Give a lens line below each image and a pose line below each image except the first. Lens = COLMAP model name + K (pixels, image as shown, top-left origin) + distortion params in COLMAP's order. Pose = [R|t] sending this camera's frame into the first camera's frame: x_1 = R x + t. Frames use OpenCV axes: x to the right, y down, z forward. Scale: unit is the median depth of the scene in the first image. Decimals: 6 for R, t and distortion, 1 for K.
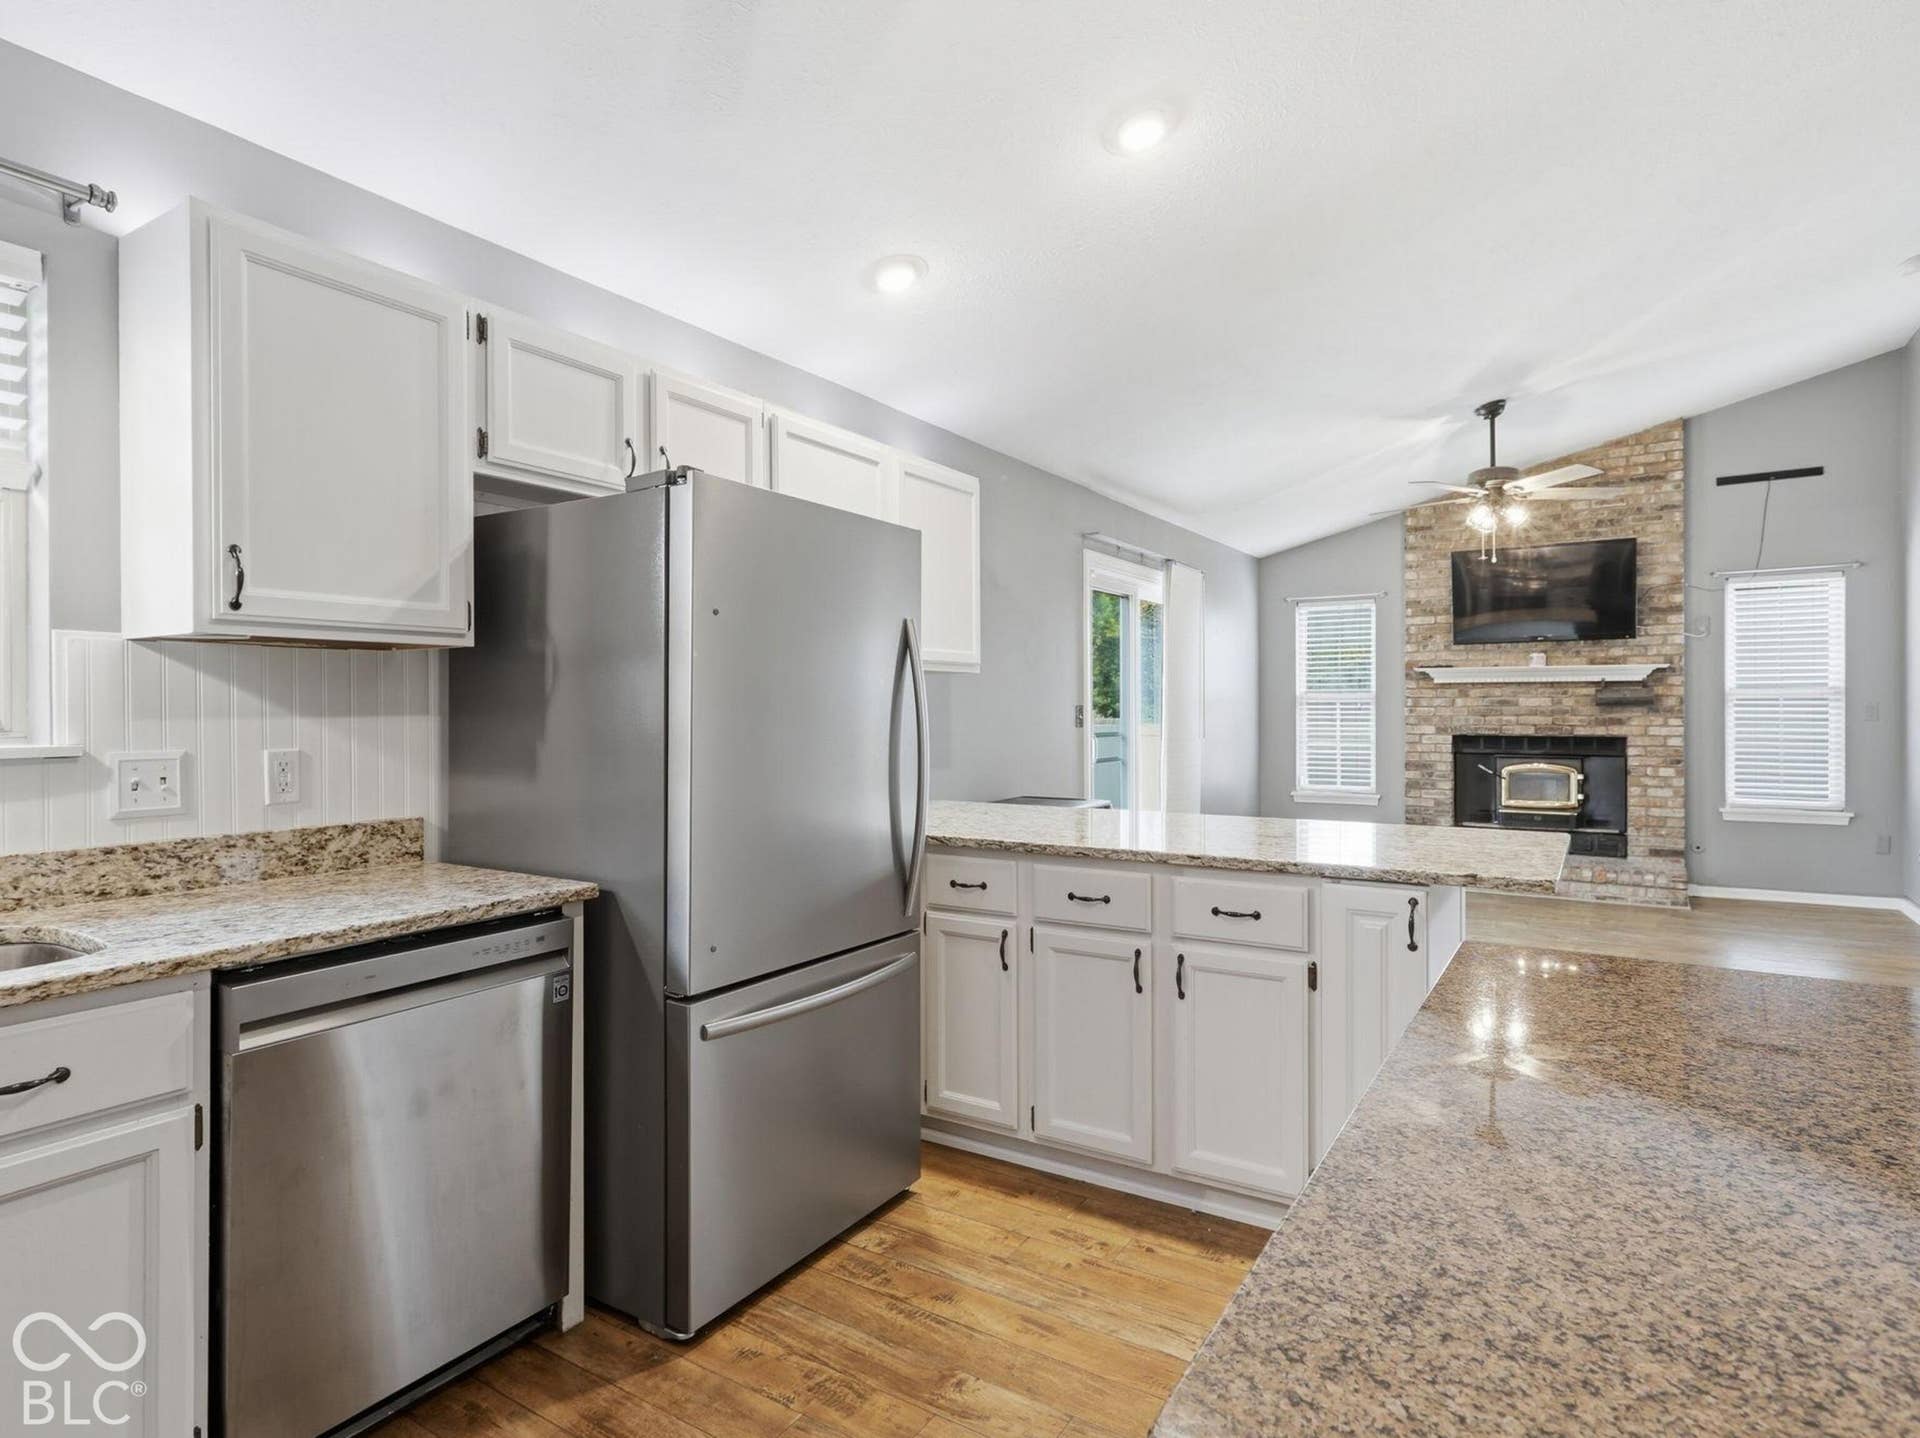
lens RADIAL K [[1044.7, 0, 958.9], [0, 1044.7, 708.8], [0, 0, 1]] dist [-0.003793, 0.008800]
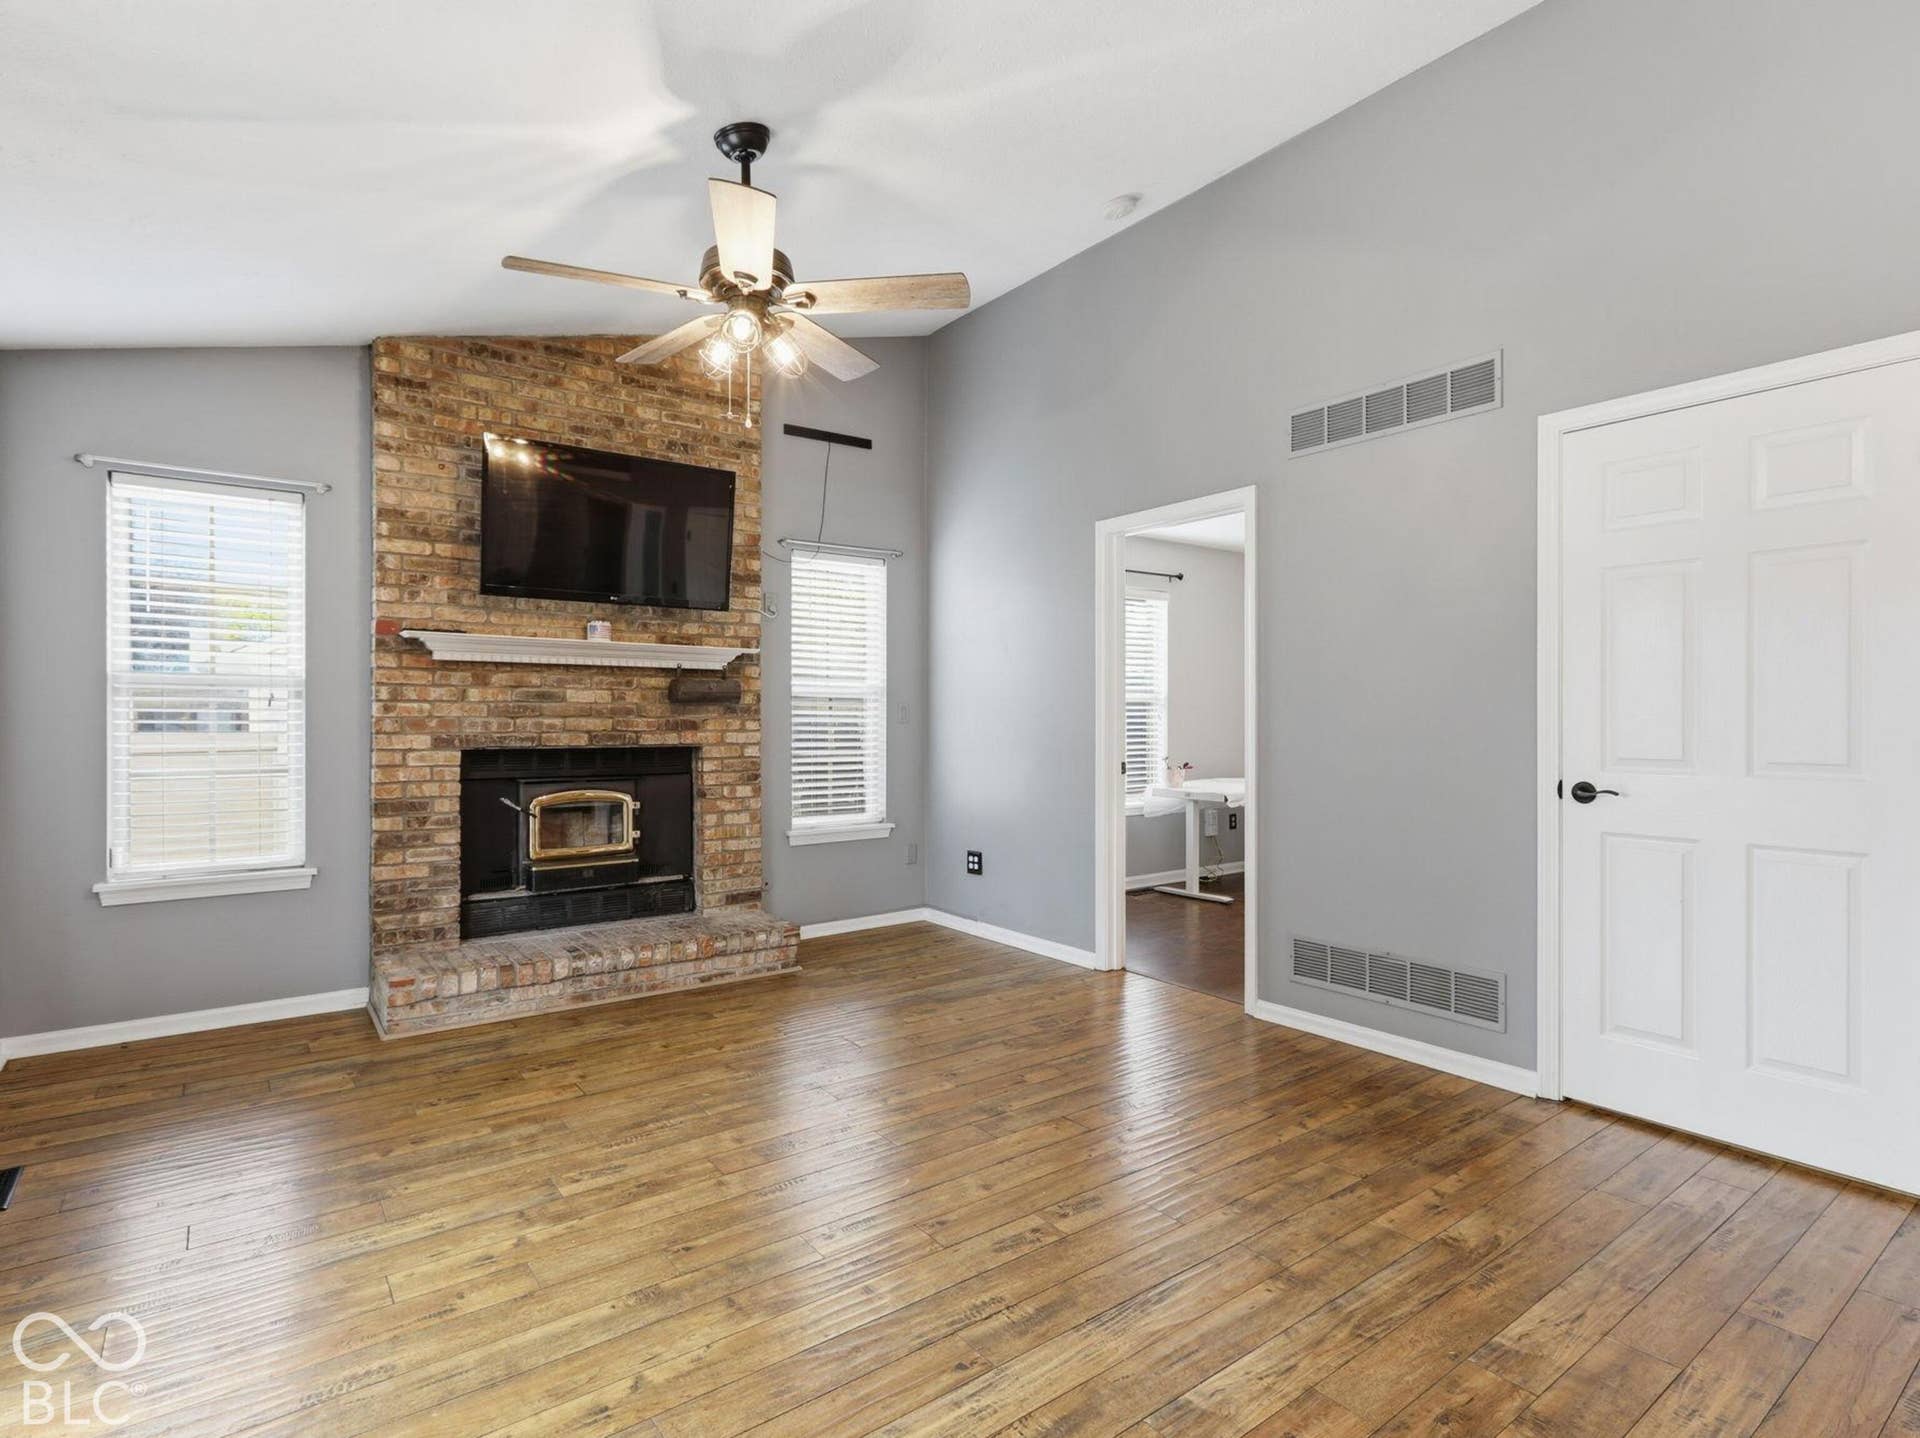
lens RADIAL K [[974.8, 0, 955.6], [0, 974.8, 720.7], [0, 0, 1]] dist [-0.001173, 0.000292]
pose [[0.355456, 0.002613, 0.934689, 0.066907], [-0.000911, 0.999997, -0.002450, 0.010664], [-0.934693, 0.000020, 0.355457, 0.605200]]
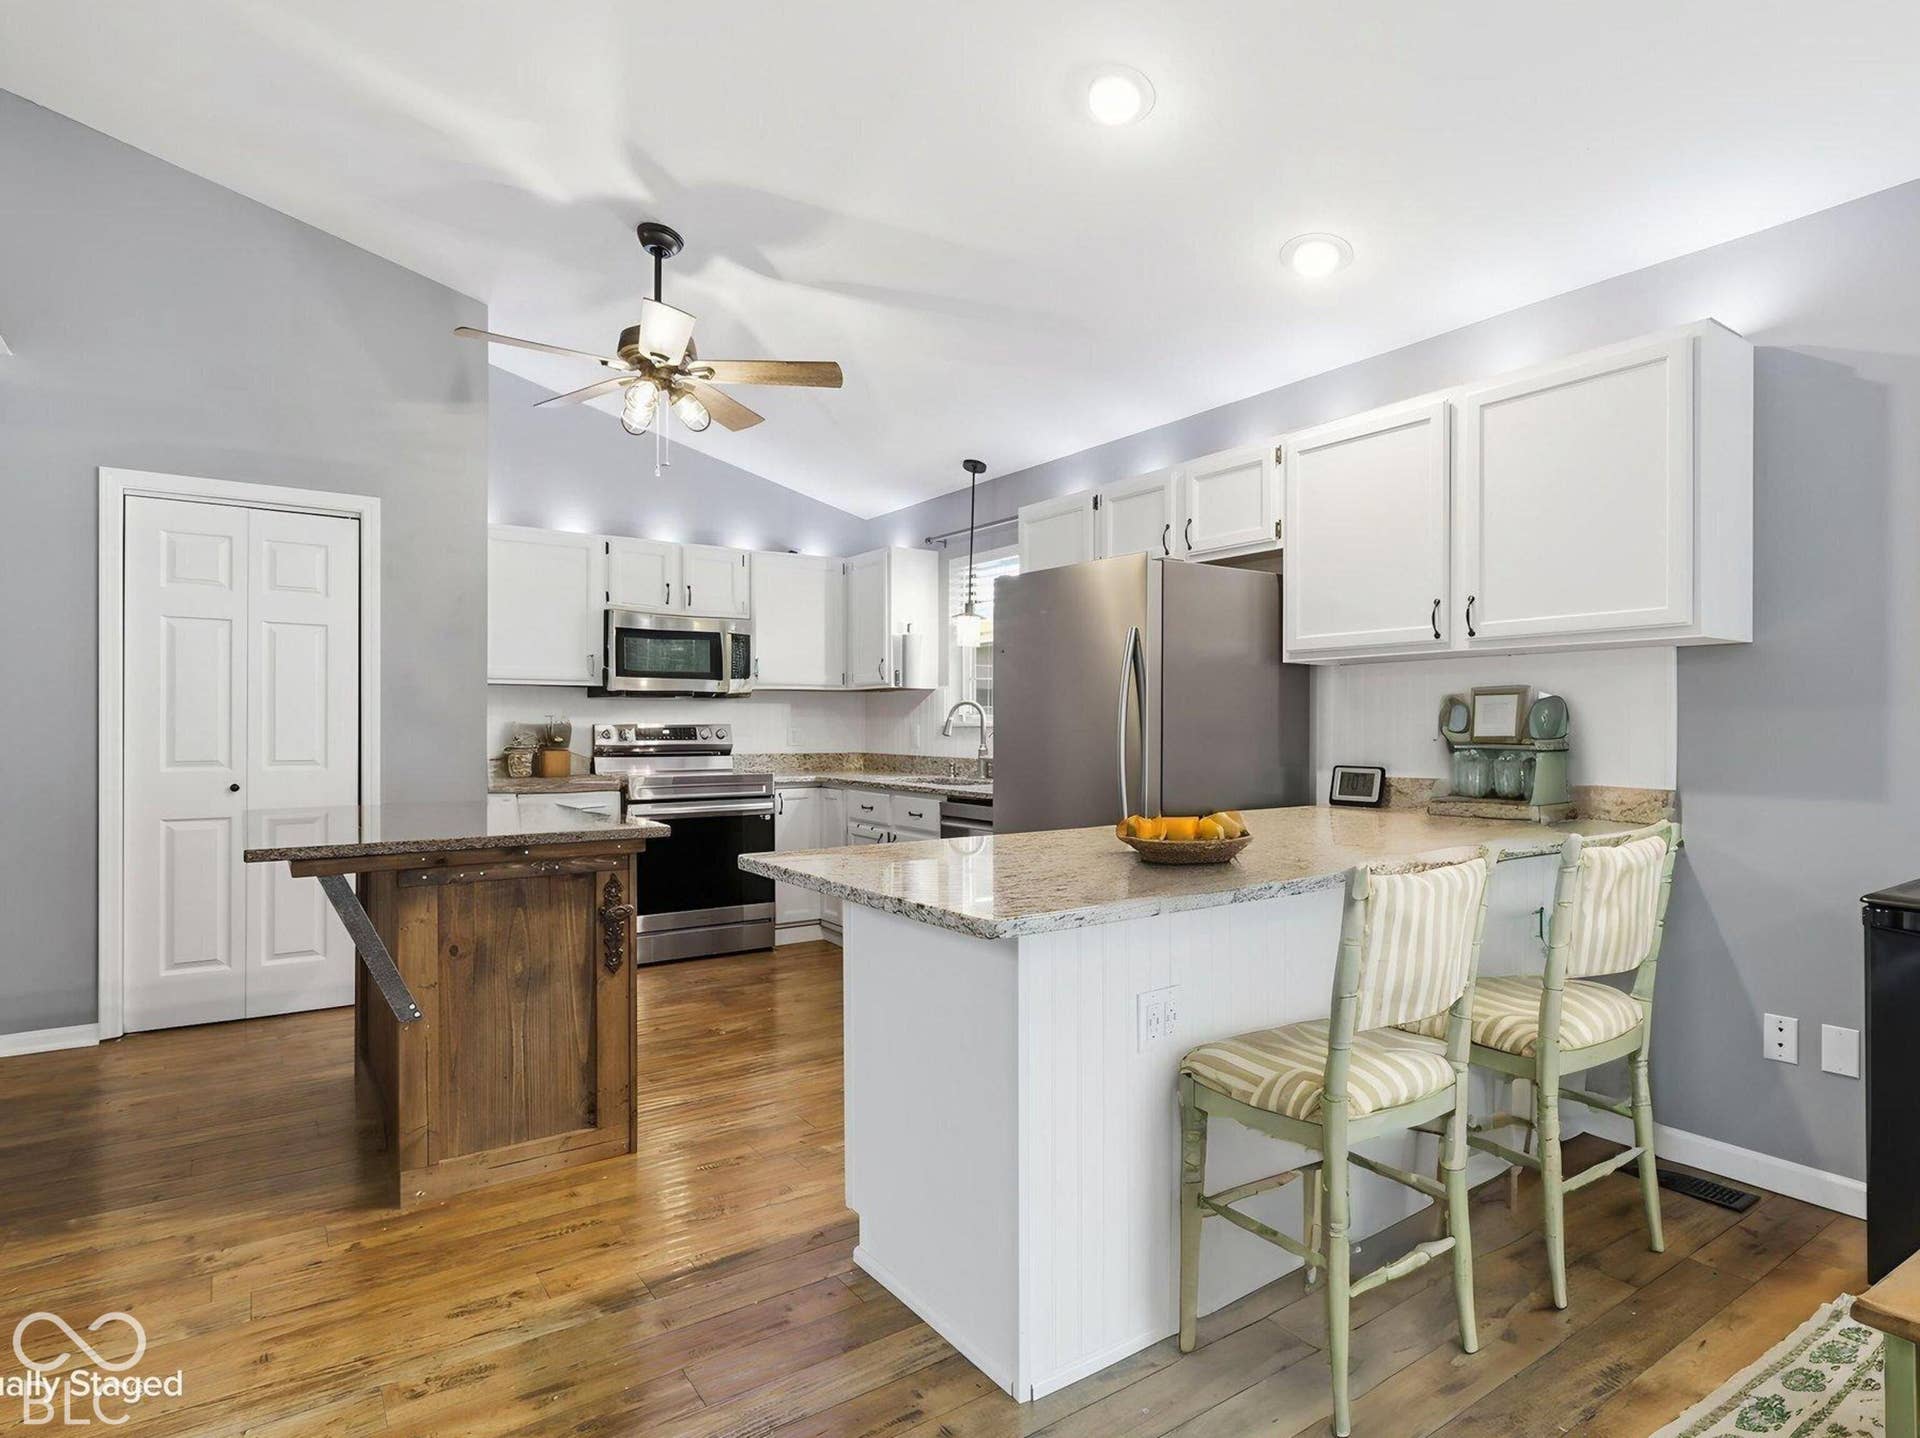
lens RADIAL K [[1032.7, 0, 955.4], [0, 1032.7, 721.4], [0, 0, 1]] dist [-0.001917, -0.000403]
pose [[-0.393025, 0.001114, -0.919527, 0.447906], [0.000526, 0.999999, 0.000987, 0.008784], [0.919528, -0.000096, -0.393025, 0.499287]]
